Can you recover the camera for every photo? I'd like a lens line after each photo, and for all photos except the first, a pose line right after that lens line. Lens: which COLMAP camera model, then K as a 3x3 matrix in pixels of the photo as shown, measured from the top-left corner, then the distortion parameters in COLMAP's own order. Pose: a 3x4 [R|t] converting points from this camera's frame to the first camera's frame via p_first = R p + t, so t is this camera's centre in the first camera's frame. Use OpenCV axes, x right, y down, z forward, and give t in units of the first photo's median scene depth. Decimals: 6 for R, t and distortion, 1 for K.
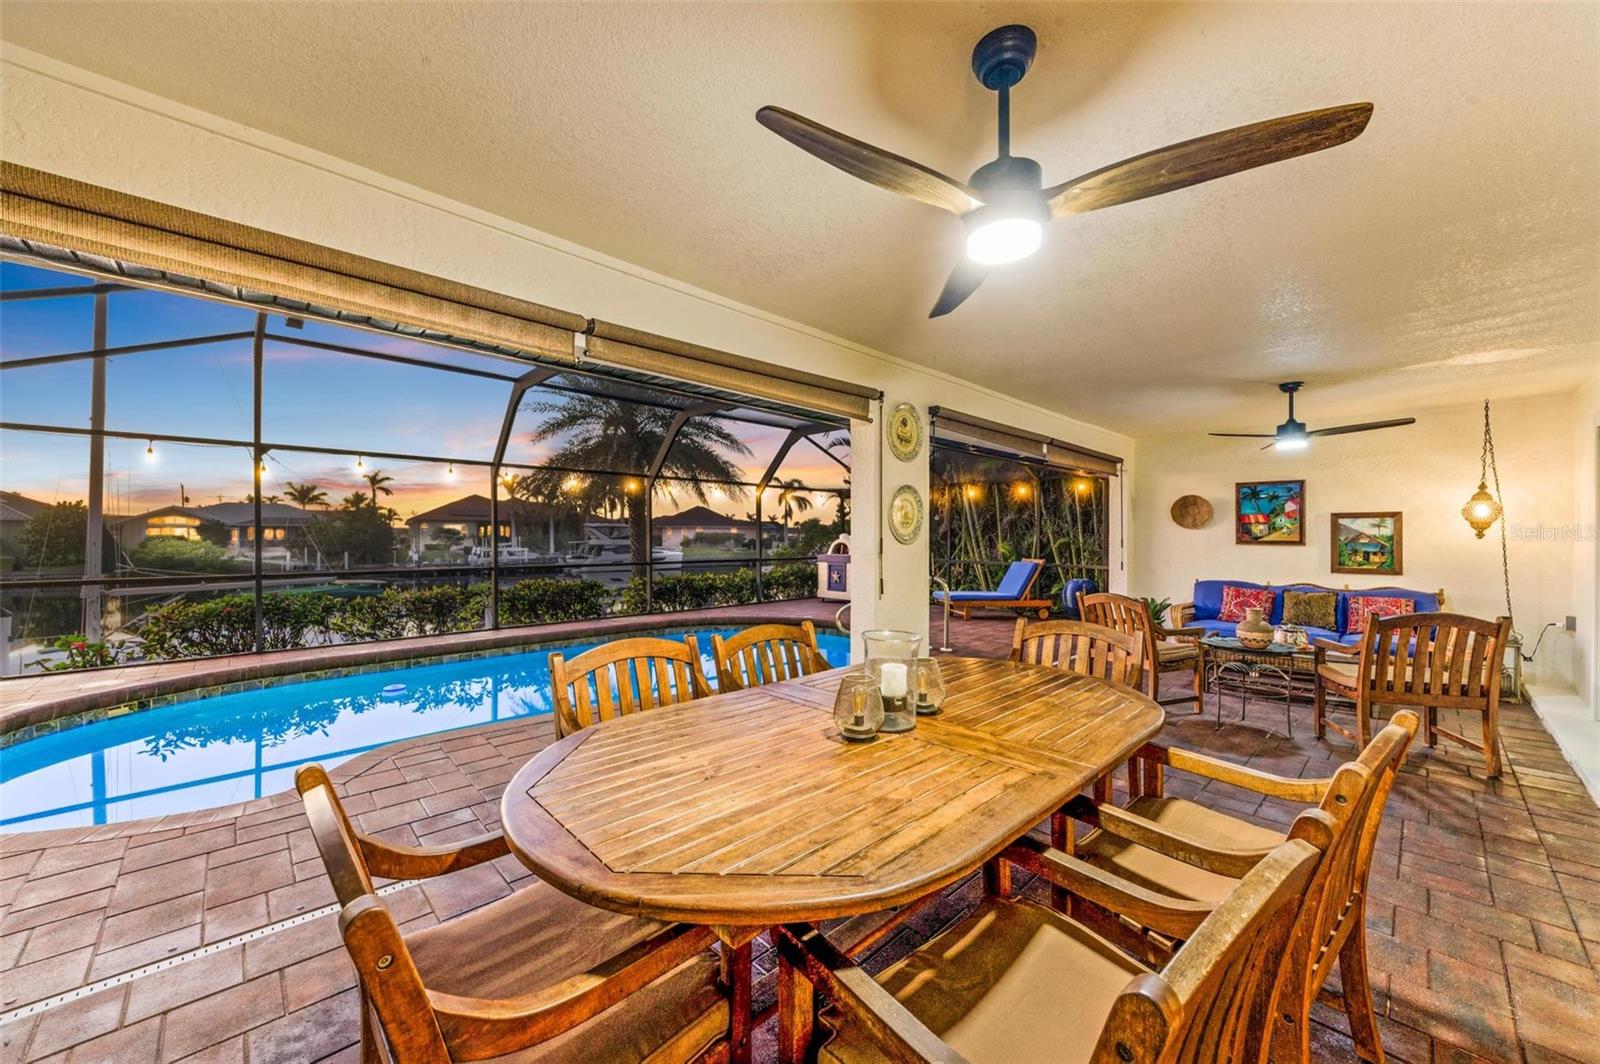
lens RADIAL K [[585.9, 0, 804.1], [0, 585.9, 537.0], [0, 0, 1]] dist [0.012781, -0.000277]
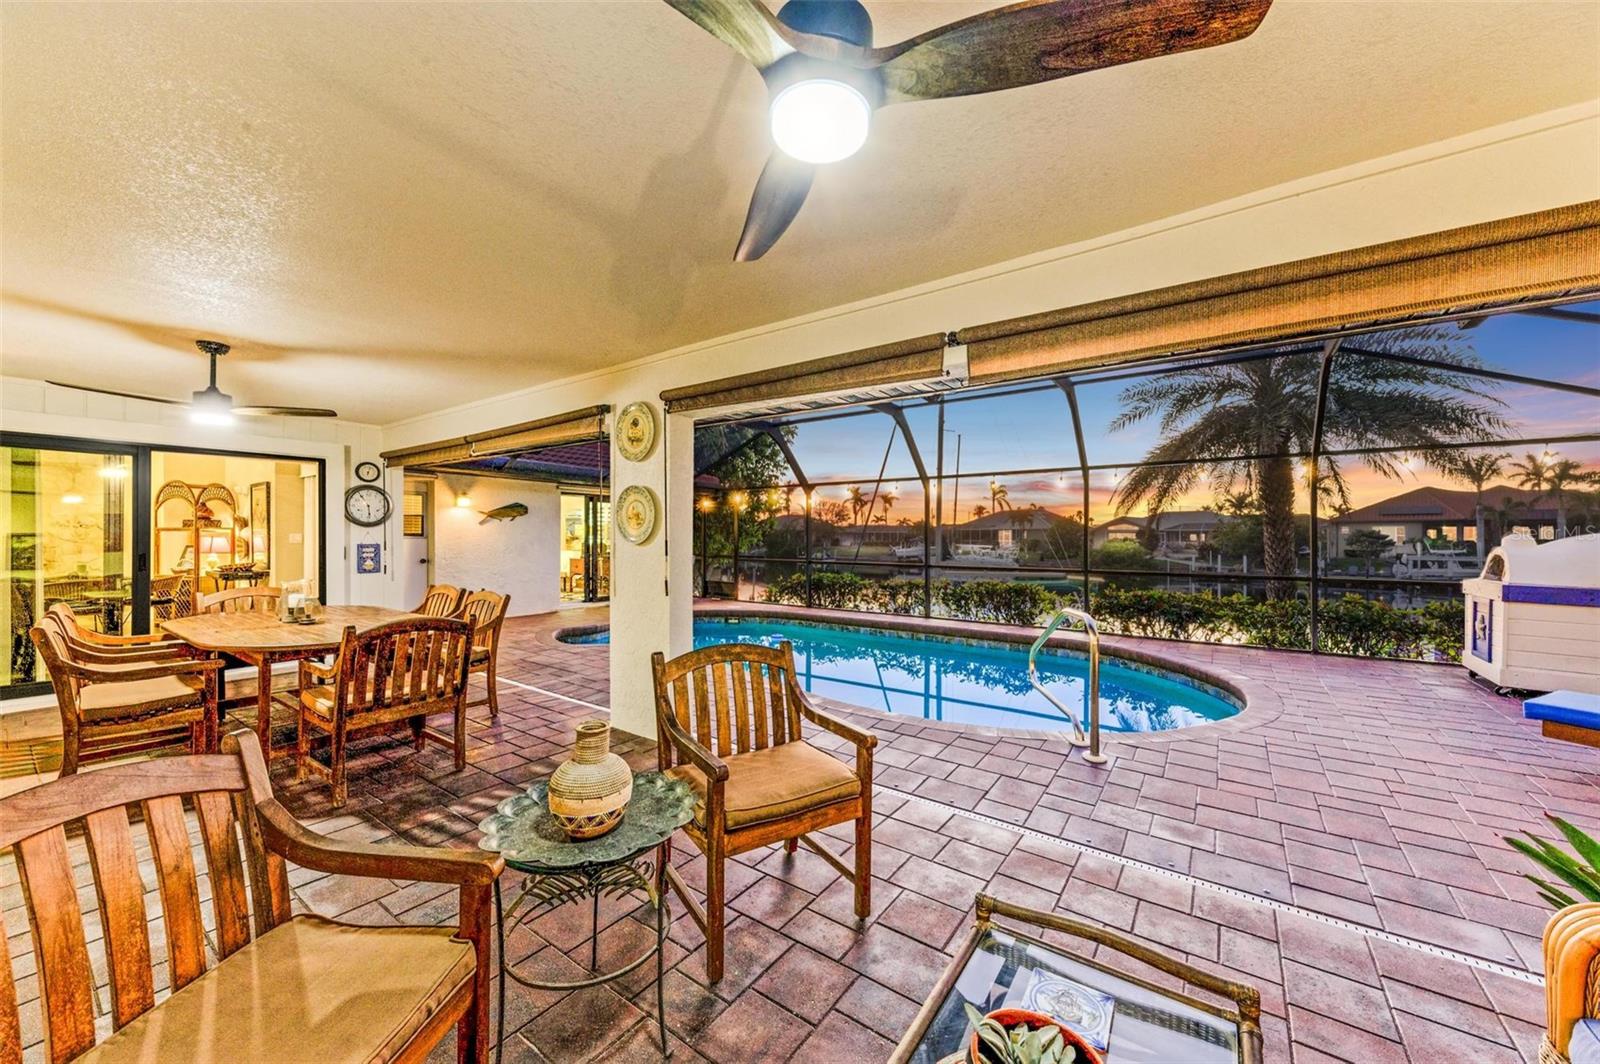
lens RADIAL K [[585.9, 0, 804.1], [0, 585.9, 537.0], [0, 0, 1]] dist [0.012781, -0.000277]
pose [[0.180944, -0.001922, -0.983491, 0.081391], [-0.004847, 0.999984, -0.002846, -0.000031], [0.983481, 0.005282, 0.180932, 0.074848]]
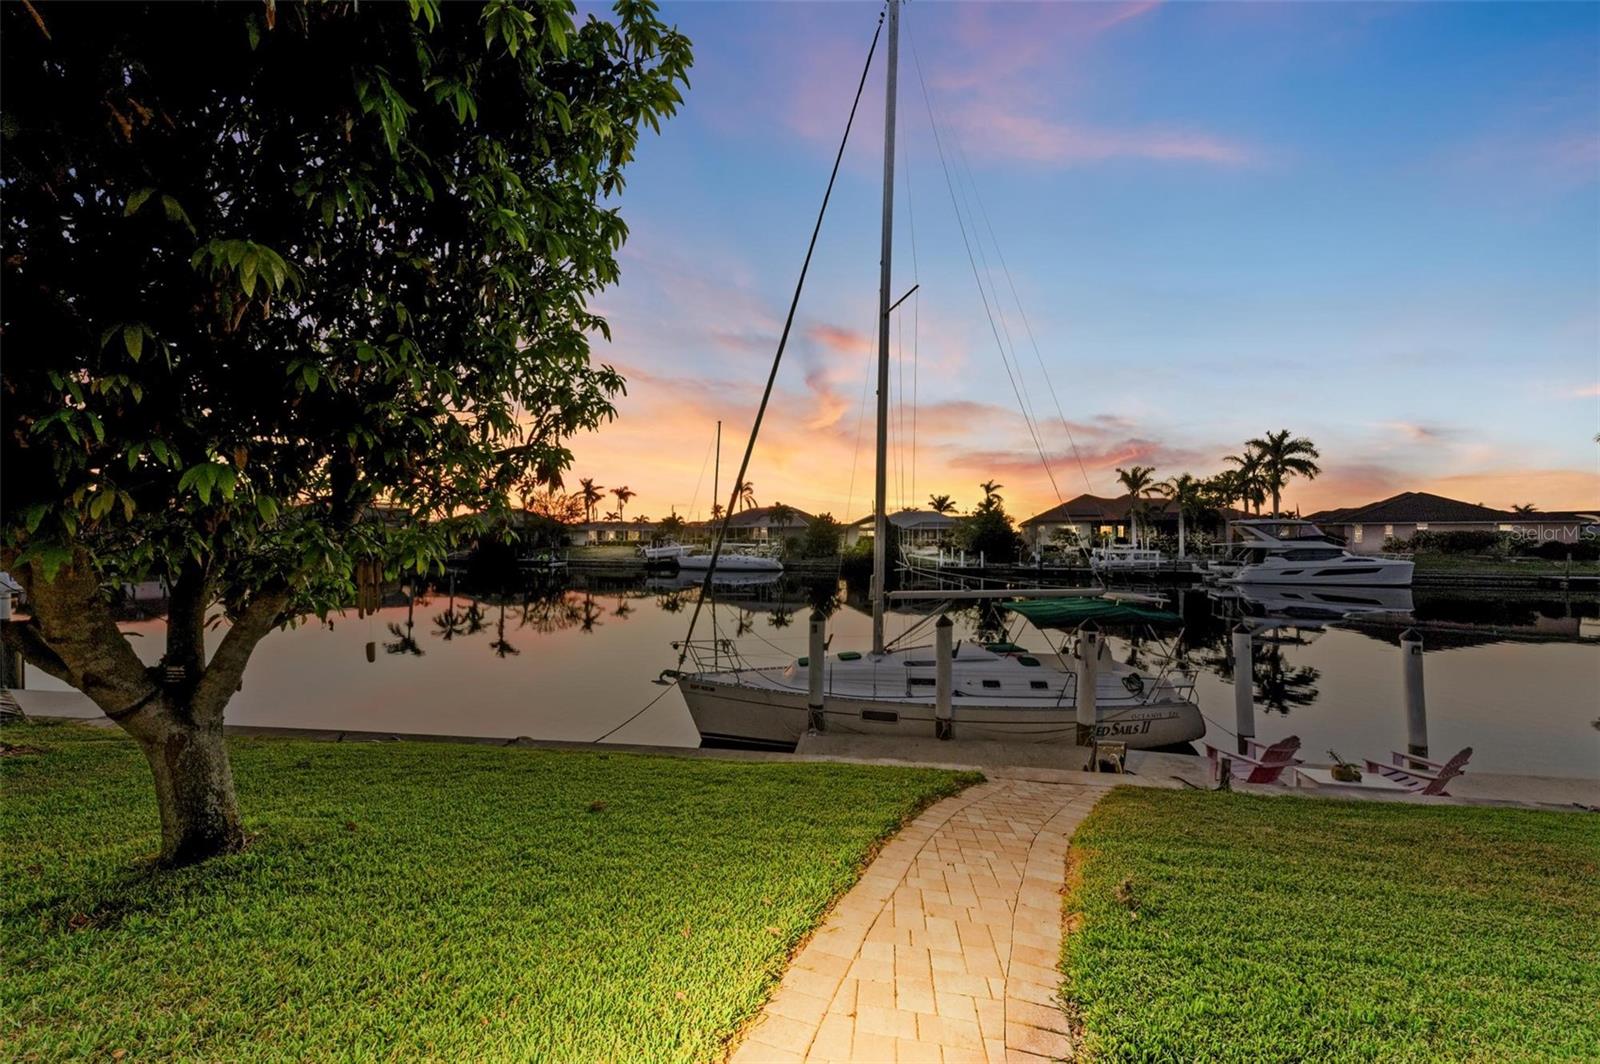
lens RADIAL K [[565.4, 0, 801.3], [0, 565.4, 539.2], [0, 0, 1]] dist [0.013122, 0.000105]
pose [[0.604614, 0.001105, -0.796518, -0.138120], [-0.001389, 0.999999, 0.000333, 0.003177], [0.796518, 0.000905, 0.604615, 0.093110]]
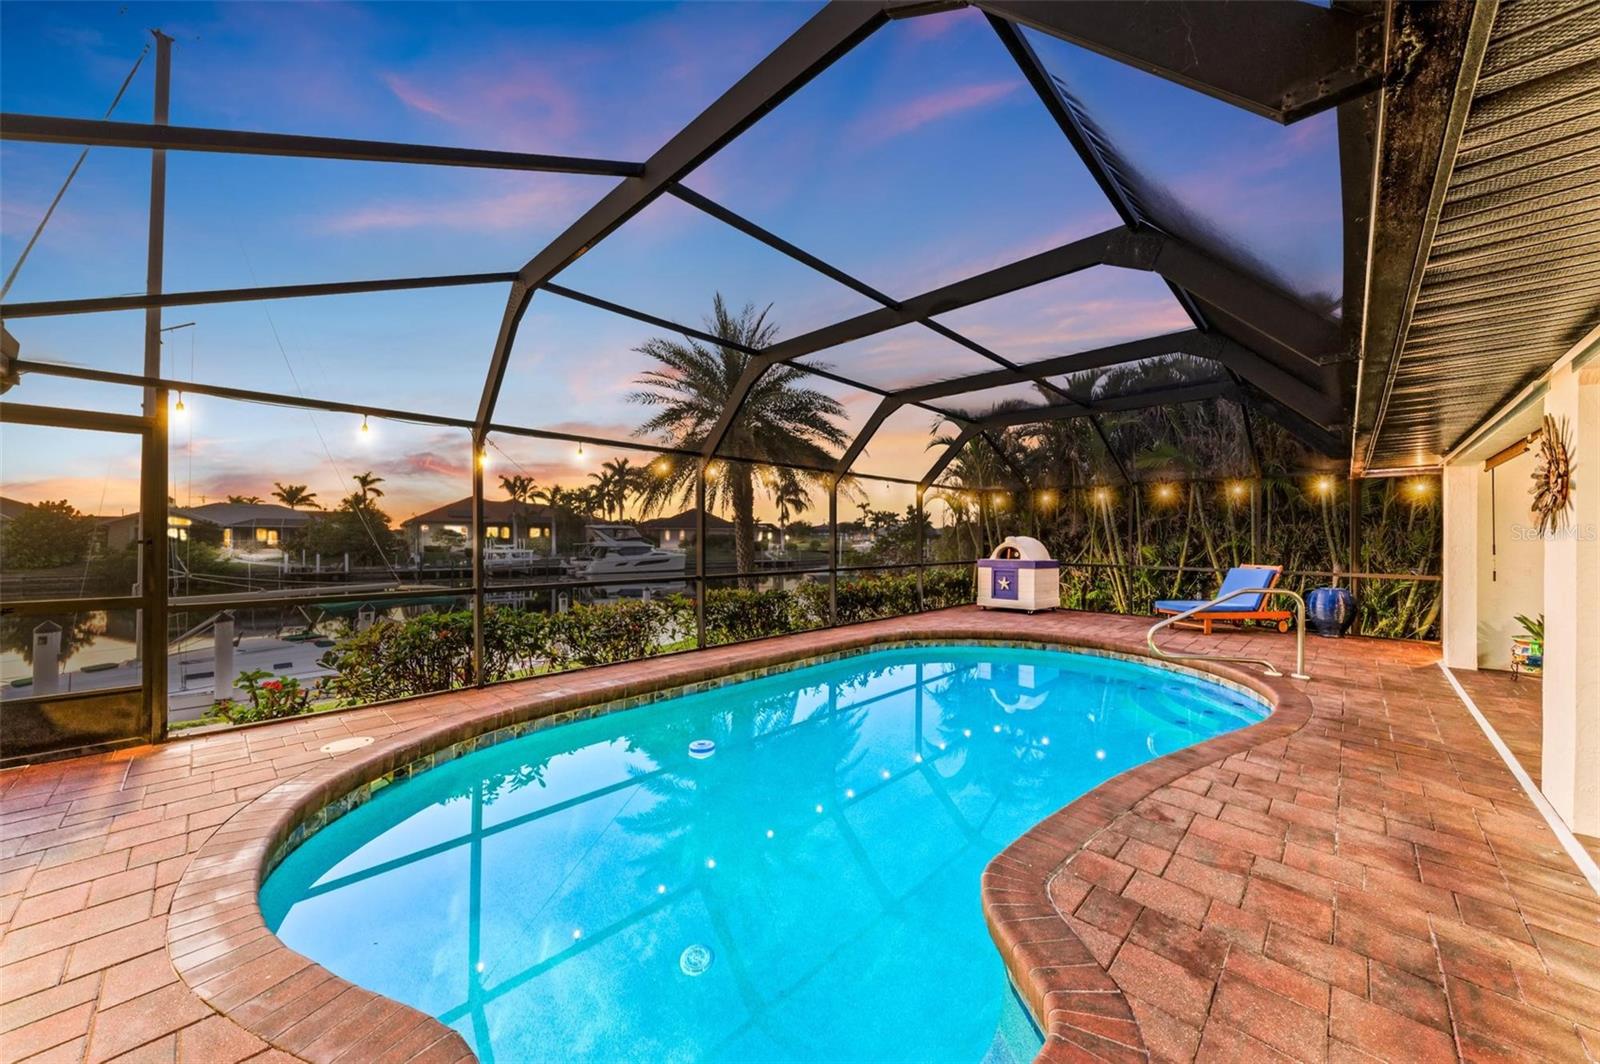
lens RADIAL K [[565.4, 0, 801.3], [0, 565.4, 539.2], [0, 0, 1]] dist [0.013122, 0.000105]
pose [[0.999269, 0.001292, 0.038209, -0.057097], [-0.001323, 0.999999, 0.000789, -0.000335], [-0.038208, -0.000839, 0.999269, 0.024704]]
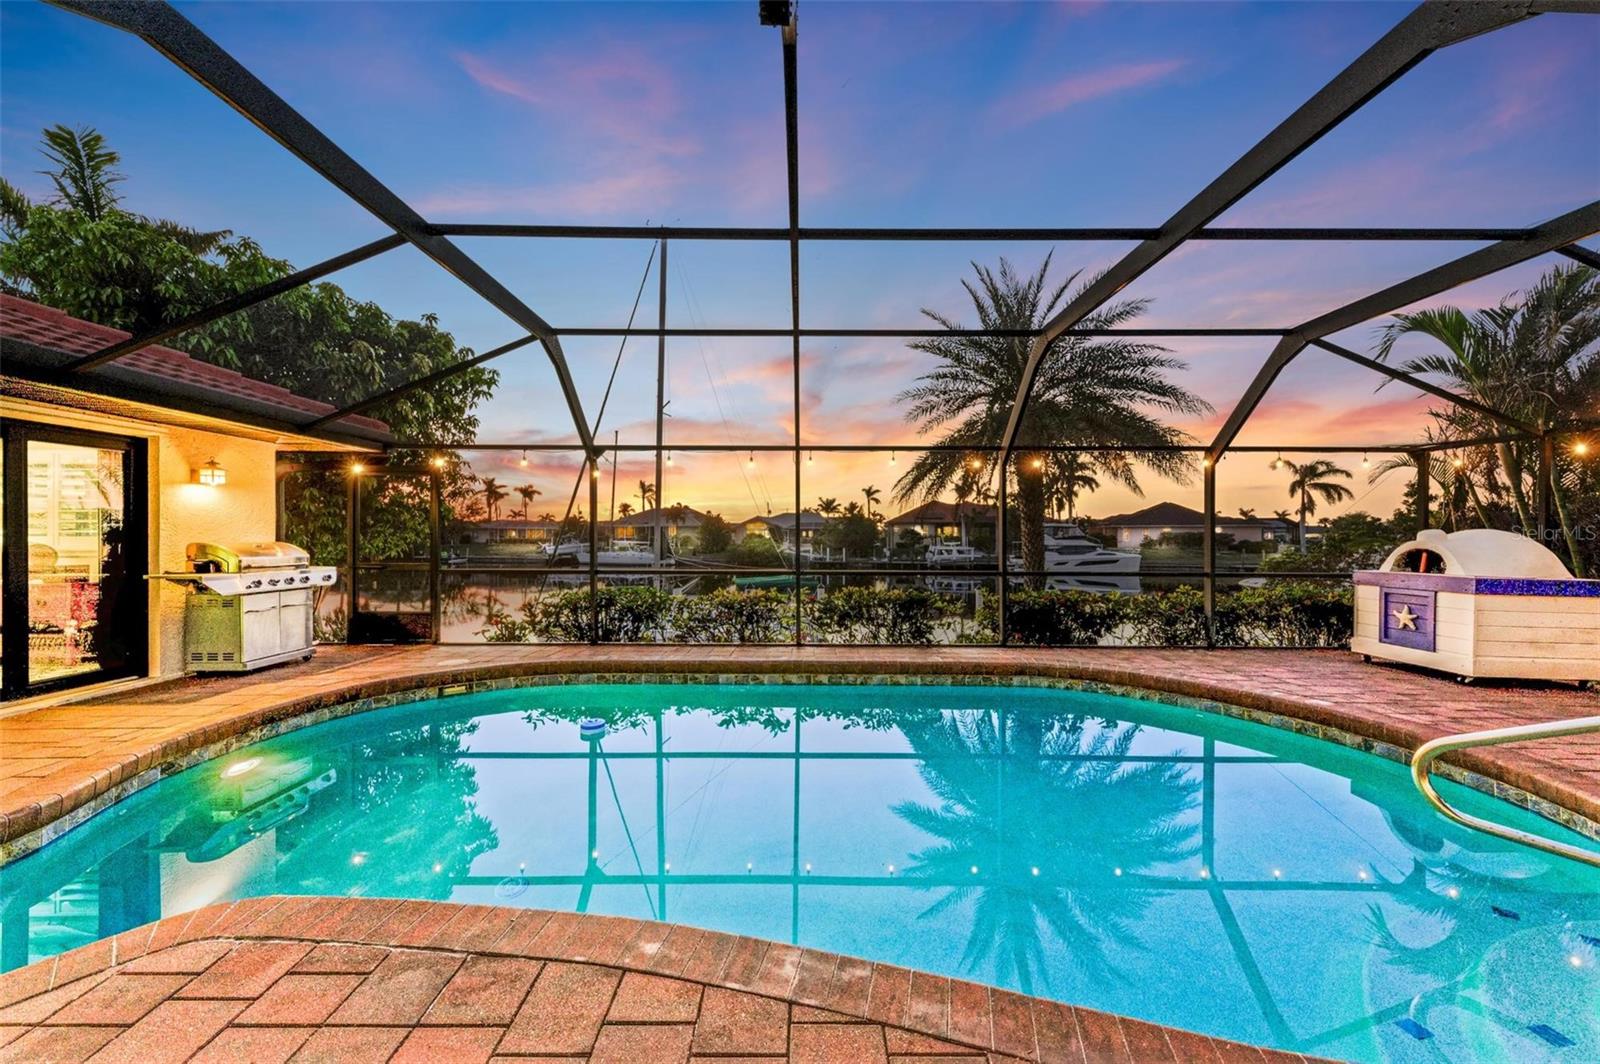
lens RADIAL K [[547.0, 0, 801.3], [0, 547.0, 537.8], [0, 0, 1]] dist [0.012661, -0.000111]
pose [[0.717598, 0.003755, -0.696447, 0.002833], [-0.003042, 0.999993, 0.002257, 0.000257], [0.696451, 0.000499, 0.717604, 0.061113]]
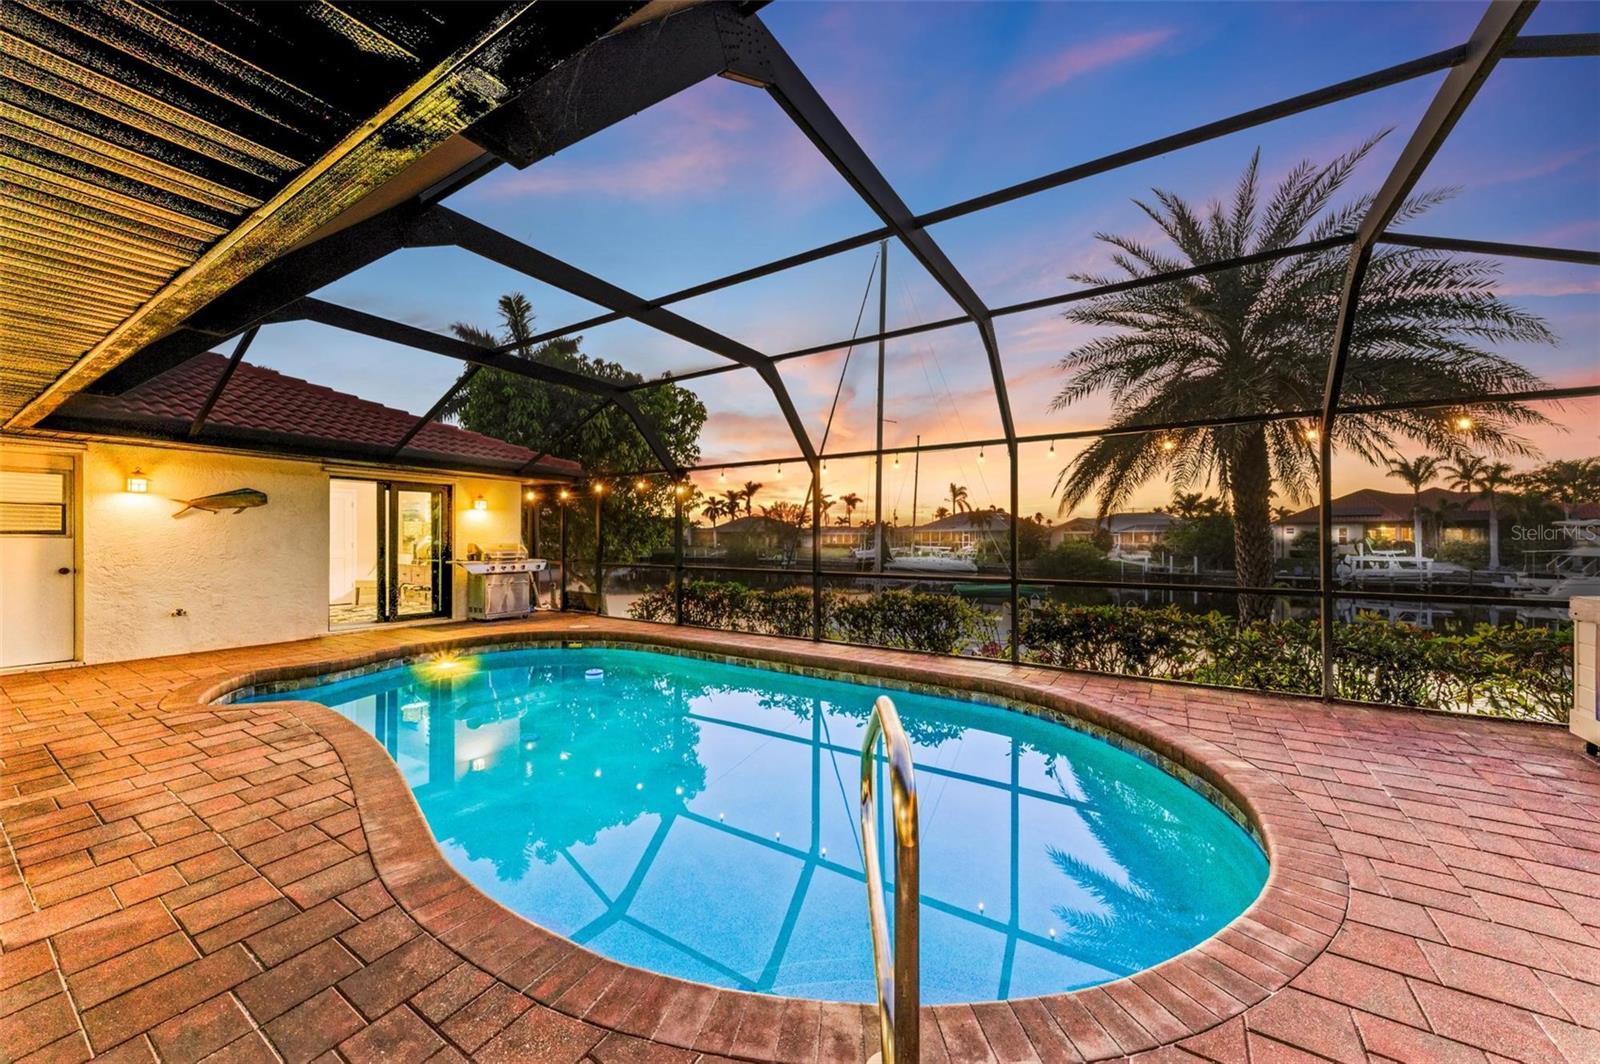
lens RADIAL K [[578.7, 0, 803.5], [0, 578.7, 536.2], [0, 0, 1]] dist [0.014637, 0.000014]
pose [[0.232132, -0.006550, -0.972662, 0.046232], [-0.003361, 0.999966, -0.007536, 0.000455], [0.972678, 0.005018, 0.232102, 0.106796]]
